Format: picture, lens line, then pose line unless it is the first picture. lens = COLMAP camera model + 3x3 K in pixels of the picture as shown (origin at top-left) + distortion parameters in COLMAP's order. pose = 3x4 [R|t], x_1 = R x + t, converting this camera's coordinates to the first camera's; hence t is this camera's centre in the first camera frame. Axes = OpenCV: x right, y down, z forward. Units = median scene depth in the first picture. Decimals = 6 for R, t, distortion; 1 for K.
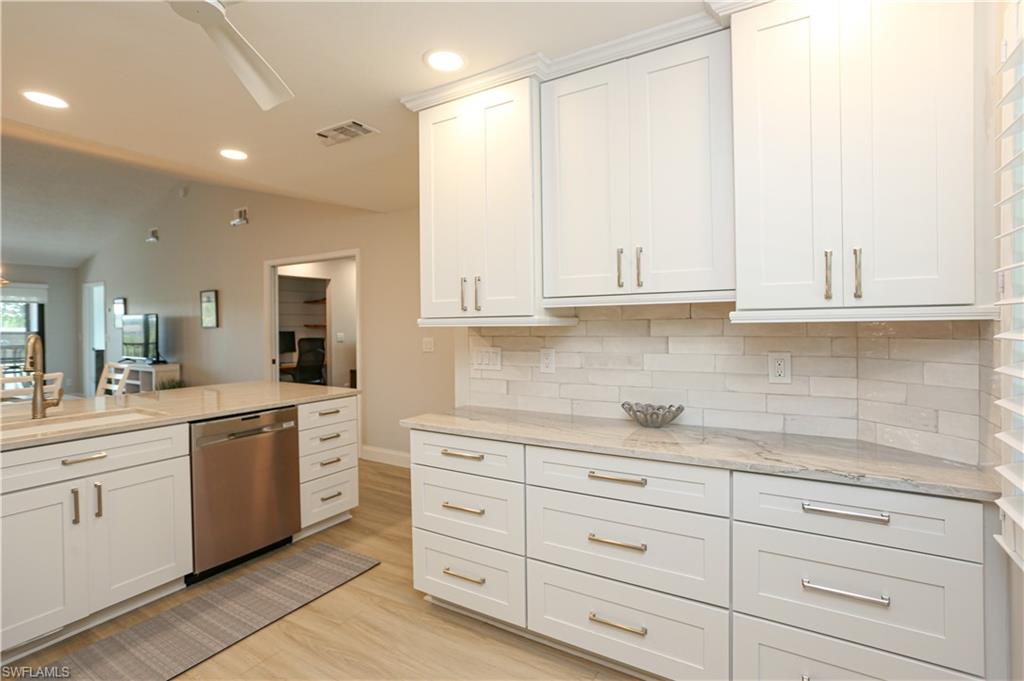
lens RADIAL K [[493.2, 0, 527.7], [0, 493.2, 327.2], [0, 0, 1]] dist [-0.057381, 0.021878]
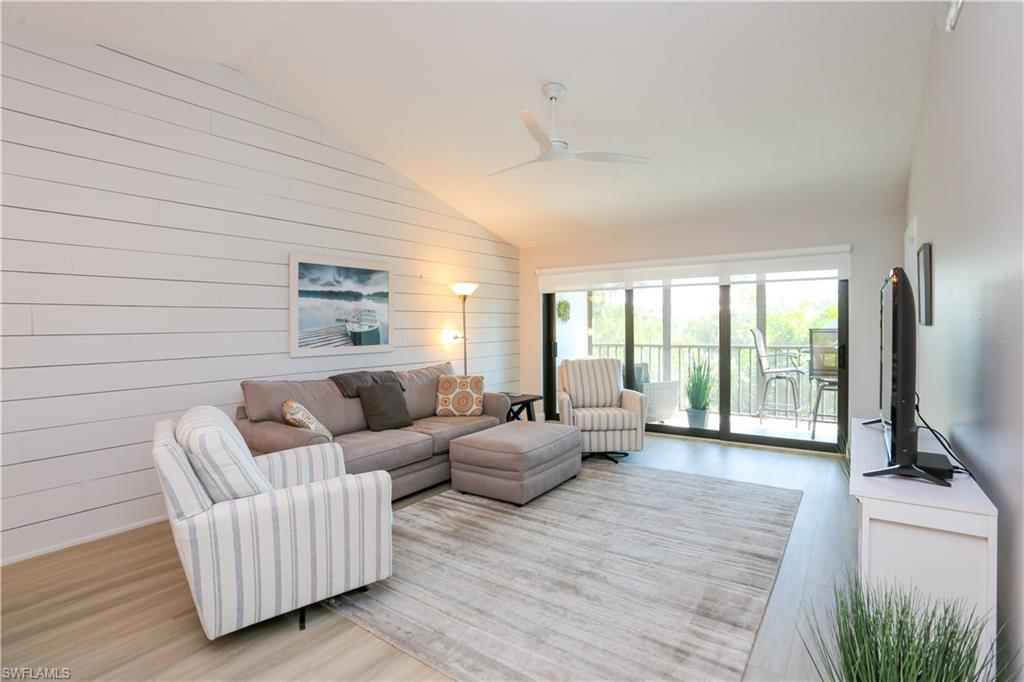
lens RADIAL K [[493.2, 0, 508.7], [0, 493.2, 337.0], [0, 0, 1]] dist [-0.057381, 0.021878]
pose [[-0.100002, 0.032348, -0.994461, -1.399819], [0.007676, 0.999467, 0.031739, -0.008423], [0.994958, -0.004460, -0.100197, 2.240785]]
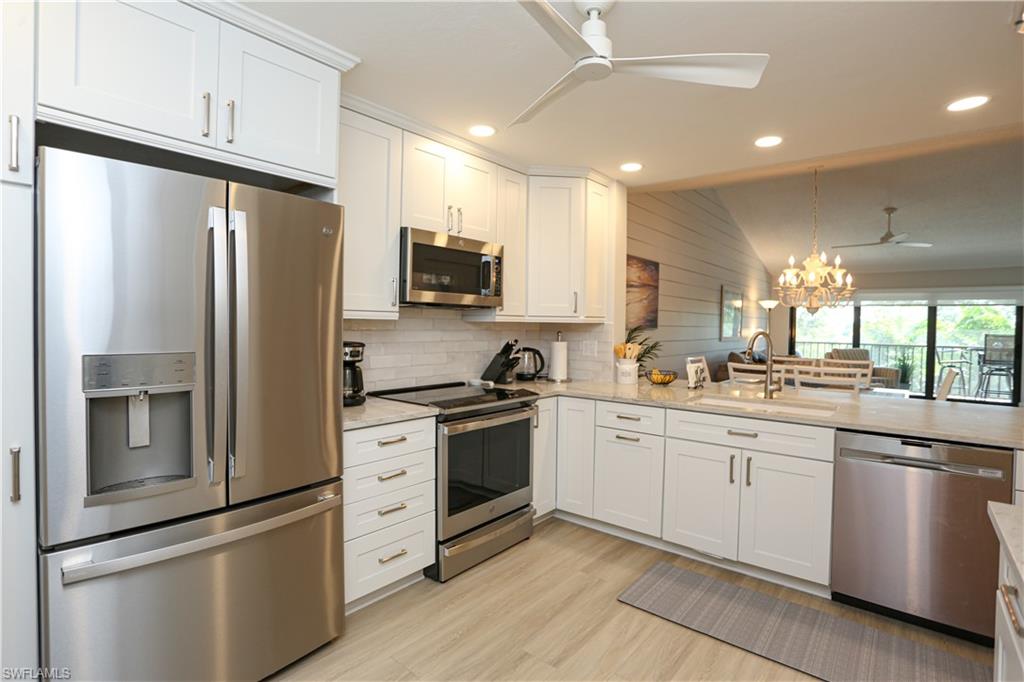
lens RADIAL K [[493.2, 0, 511.7], [0, 493.2, 334.9], [0, 0, 1]] dist [-0.057381, 0.021878]
pose [[-0.172948, 0.026352, -0.984578, 0.317955], [-0.019841, 0.999346, 0.030233, -0.000924], [0.984731, 0.024763, -0.172312, 0.518374]]
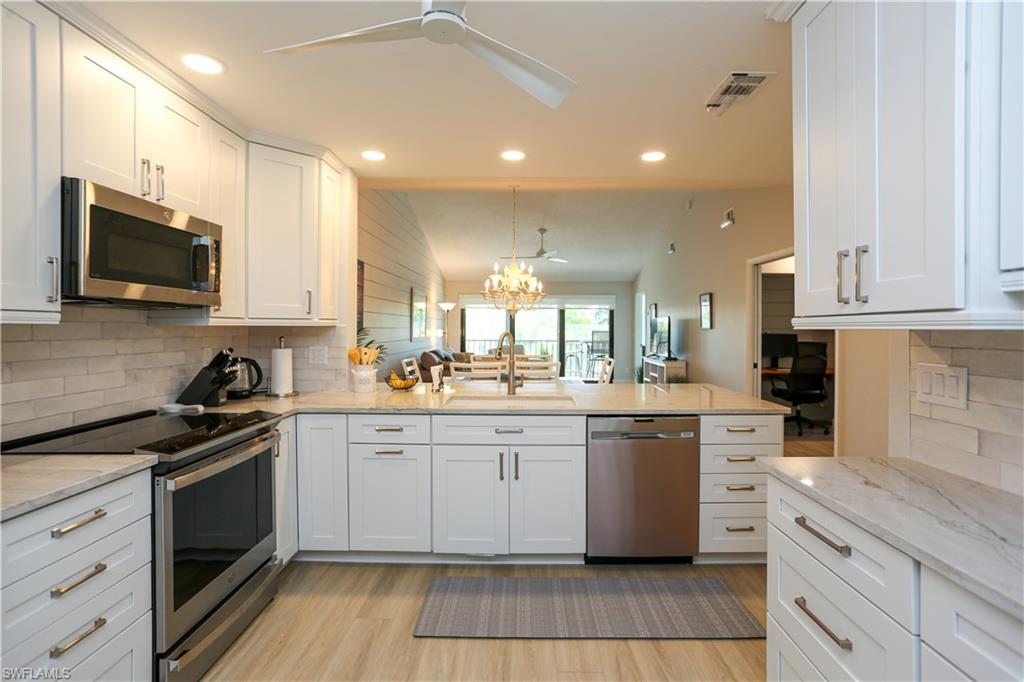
lens RADIAL K [[493.2, 0, 514.7], [0, 493.2, 330.2], [0, 0, 1]] dist [-0.057381, 0.021878]
pose [[0.486304, 0.012384, -0.873702, 0.174670], [-0.011378, 0.999905, 0.007840, -0.000648], [0.873716, 0.006128, 0.486398, 0.310873]]
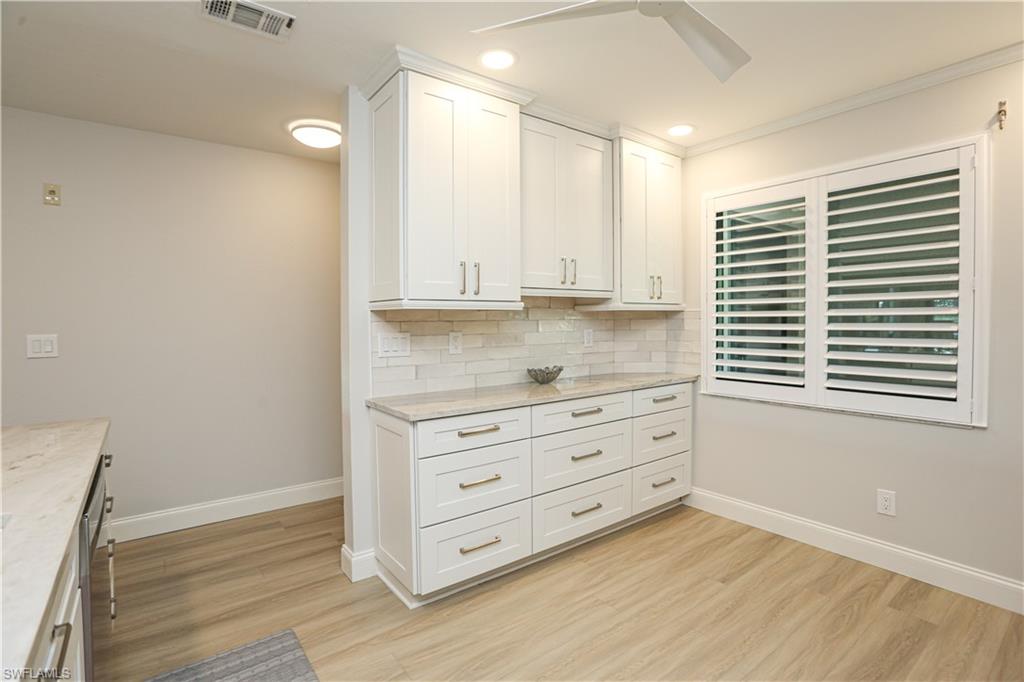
lens RADIAL K [[493.2, 0, 516.5], [0, 493.2, 331.5], [0, 0, 1]] dist [-0.057381, 0.021878]
pose [[0.375727, -0.015459, 0.926601, -0.934880], [0.007494, 0.999879, 0.013642, 0.028361], [-0.926700, 0.001818, 0.375797, 0.455087]]
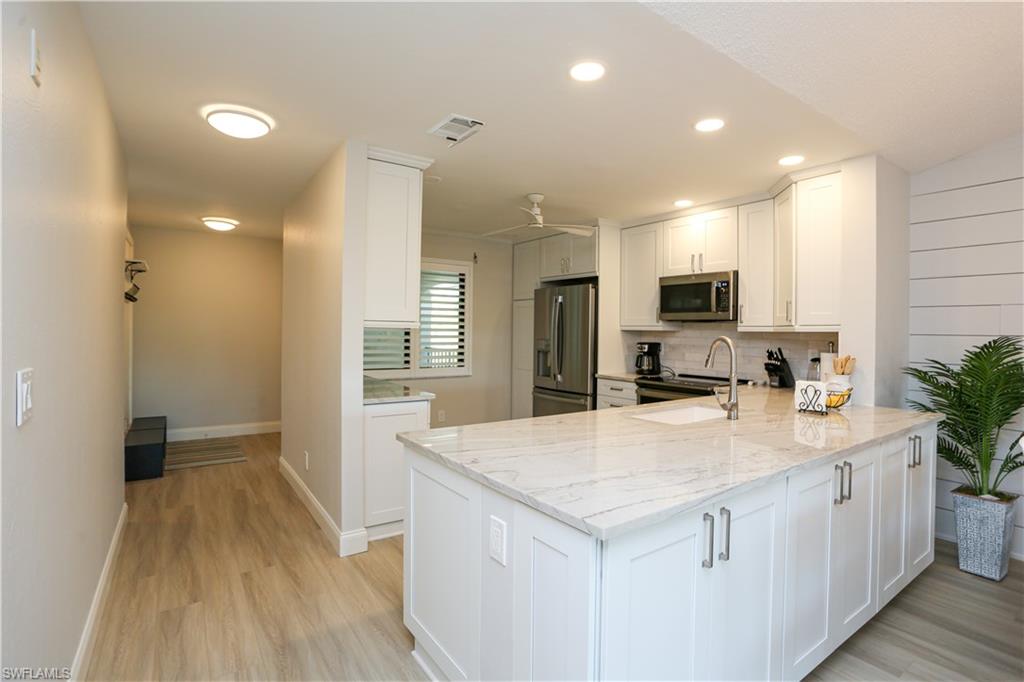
lens RADIAL K [[493.2, 0, 512.2], [0, 493.2, 332.6], [0, 0, 1]] dist [-0.057381, 0.021878]
pose [[-0.904567, -0.007288, 0.426269, -0.987394], [-0.004103, 0.999956, 0.008389, -0.002236], [-0.426312, 0.005839, -0.904558, 2.034981]]
